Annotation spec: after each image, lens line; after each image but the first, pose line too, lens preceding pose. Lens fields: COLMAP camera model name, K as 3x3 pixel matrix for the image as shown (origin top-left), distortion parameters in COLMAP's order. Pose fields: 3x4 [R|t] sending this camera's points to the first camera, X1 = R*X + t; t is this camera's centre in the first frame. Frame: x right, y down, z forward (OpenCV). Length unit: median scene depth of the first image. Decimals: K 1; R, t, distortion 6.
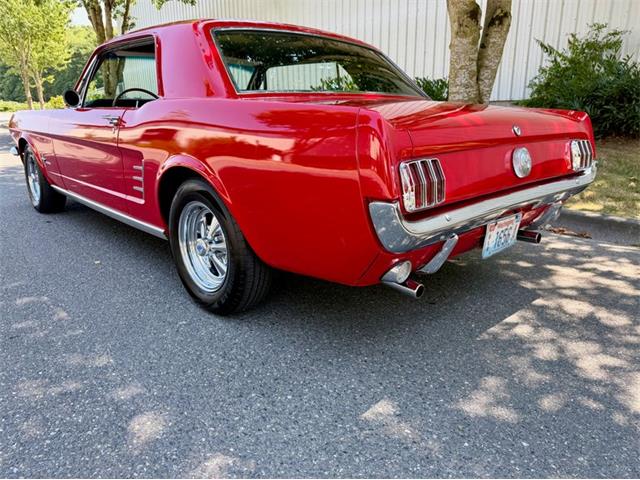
lens RADIAL K [[458.8, 0, 320.7], [0, 458.8, 243.4], [0, 0, 1]] dist [0.007317, -0.011448]
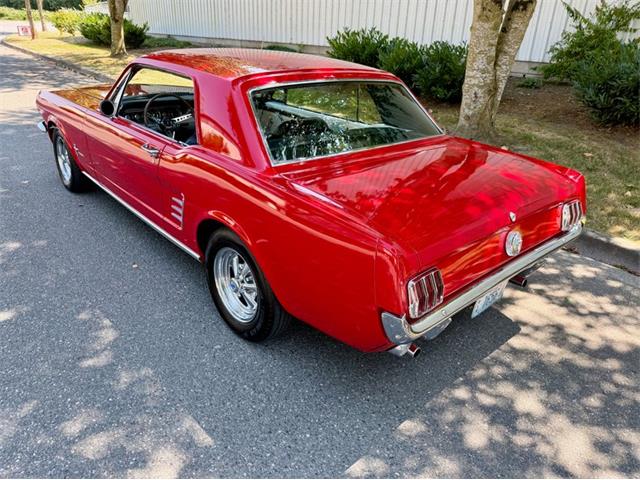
lens RADIAL K [[458.8, 0, 320.9], [0, 458.8, 242.2], [0, 0, 1]] dist [0.007317, -0.011448]
pose [[0.998432, 0.055968, 0.000567, -0.045626], [-0.055419, 0.987116, 0.150100, -0.287718], [0.007841, -0.149897, 0.988671, -0.139906]]
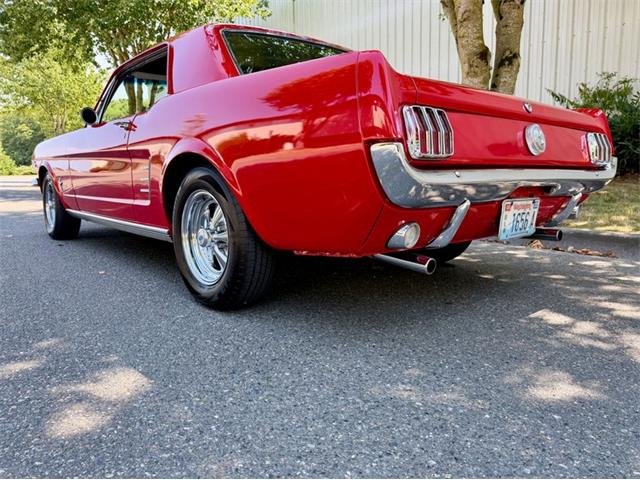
lens RADIAL K [[458.8, 0, 323.5], [0, 458.8, 241.4], [0, 0, 1]] dist [0.007317, -0.011448]
pose [[0.999362, -0.002879, -0.035593, 0.026269], [-0.001968, 0.990793, -0.135372, 0.144745], [0.035655, 0.135356, 0.990155, 0.057479]]
